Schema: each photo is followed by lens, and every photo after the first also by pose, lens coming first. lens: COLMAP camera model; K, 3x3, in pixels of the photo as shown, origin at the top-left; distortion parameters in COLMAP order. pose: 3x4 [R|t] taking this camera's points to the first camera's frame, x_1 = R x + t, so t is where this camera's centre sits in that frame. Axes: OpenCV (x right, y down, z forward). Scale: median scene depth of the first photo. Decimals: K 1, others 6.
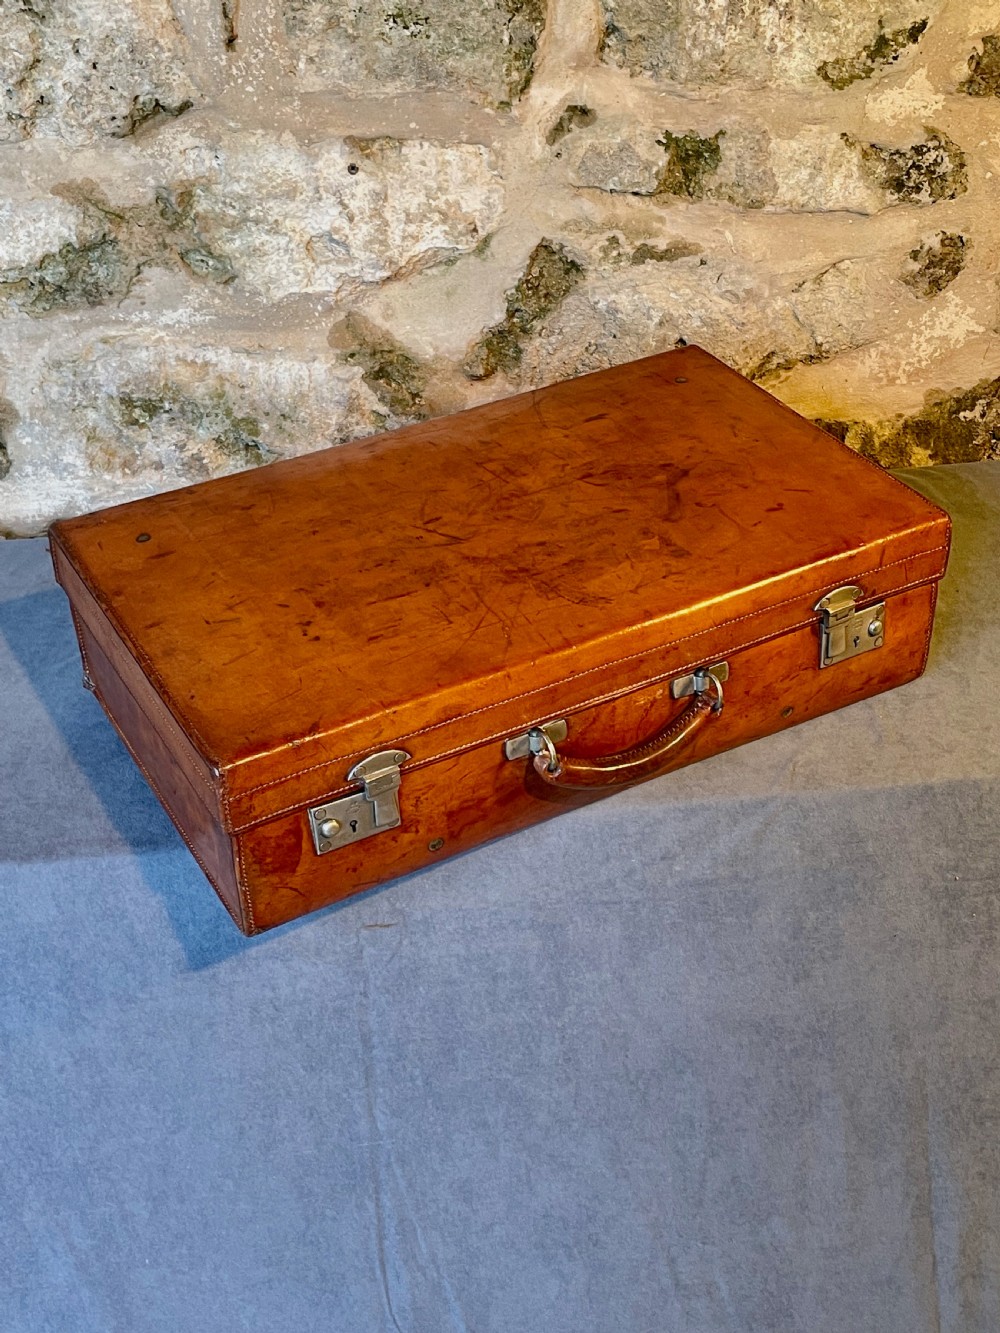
lens RADIAL K [[1715.7, 0, 495.0], [0, 1715.7, 653.6], [0, 0, 1]] dist [0.120447, -0.247336]
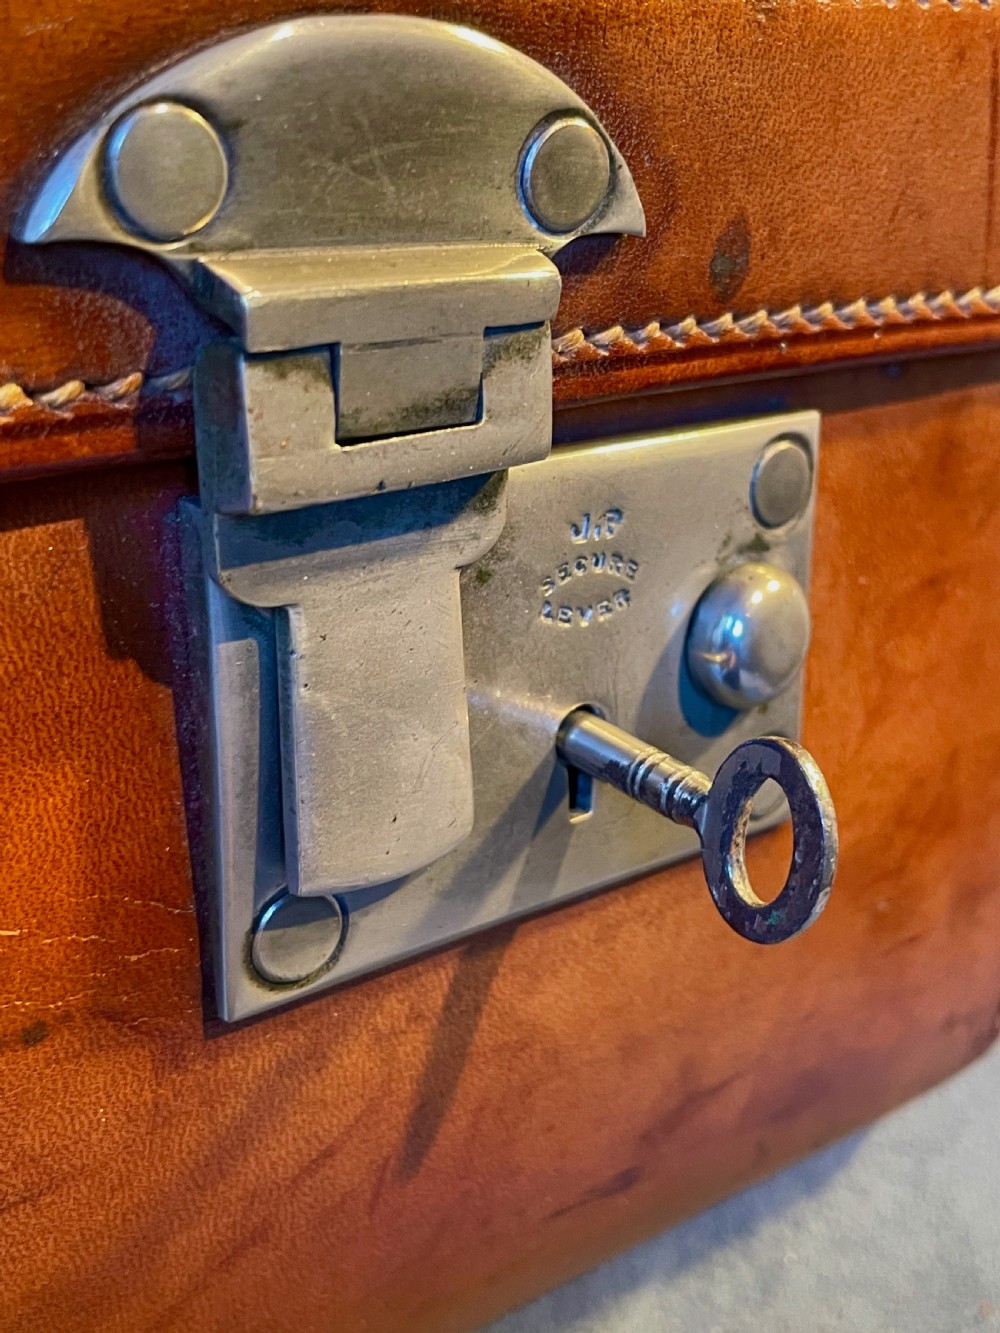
lens RADIAL K [[1664.5, 0, 499.8], [0, 1664.5, 649.2], [0, 0, 1]] dist [0.064424, -0.050713]
pose [[0.988309, 0.023445, 0.150652, 0.152675], [0.006362, 0.980904, -0.194391, 0.005142], [-0.152333, 0.193076, 0.969286, 0.726675]]
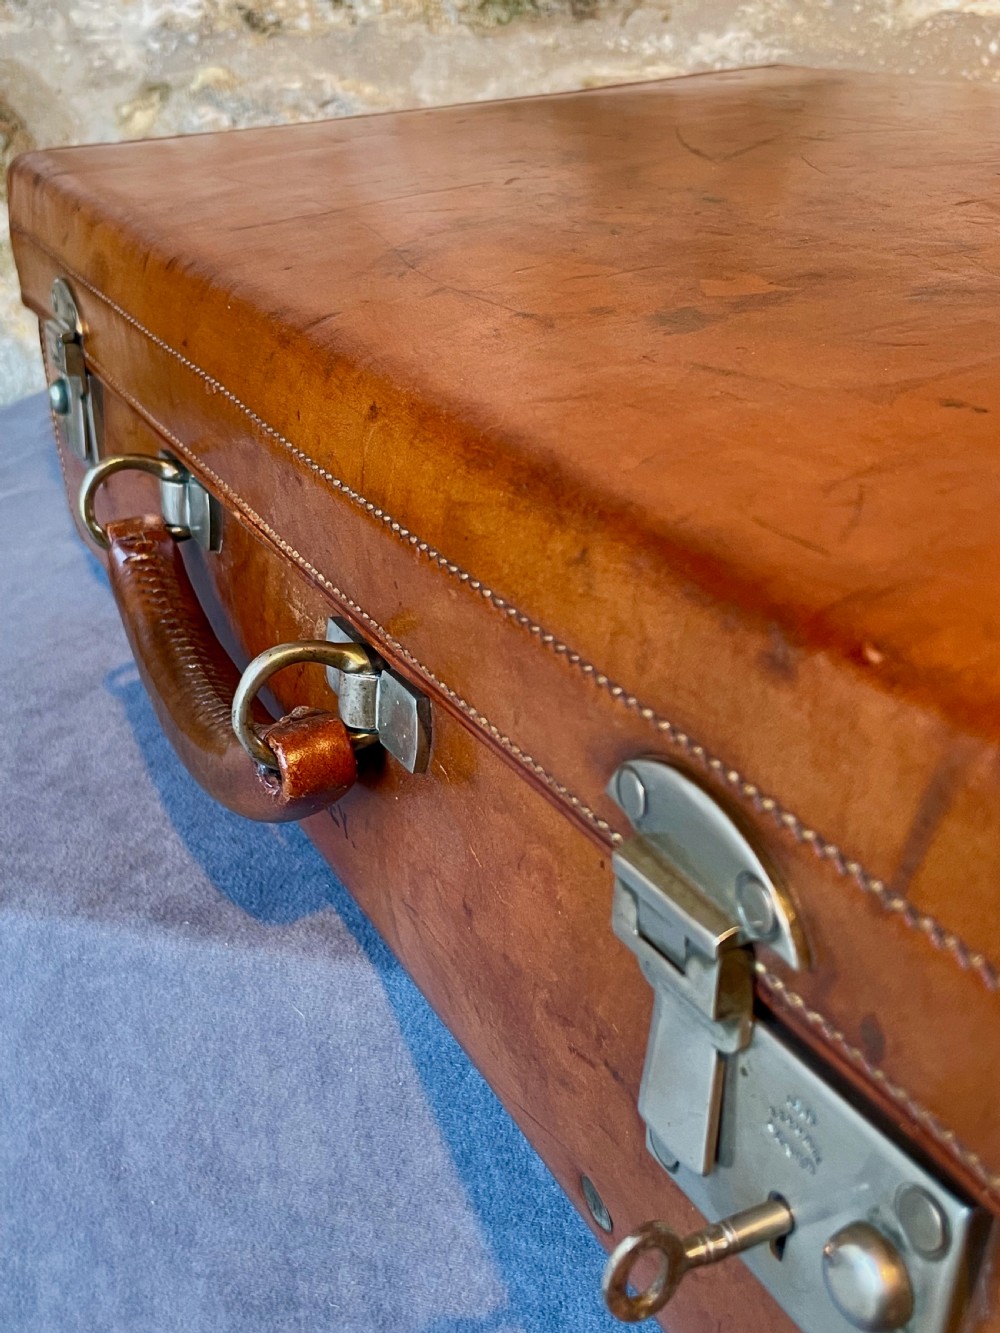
lens RADIAL K [[1603.9, 0, 502.4], [0, 1603.9, 662.1], [0, 0, 1]] dist [0.071184, -0.131530]
pose [[0.911547, 0.162855, -0.377571, -0.023260], [-0.219780, 0.969025, -0.112638, 0.065361], [0.347532, 0.185657, 0.919104, 0.547184]]
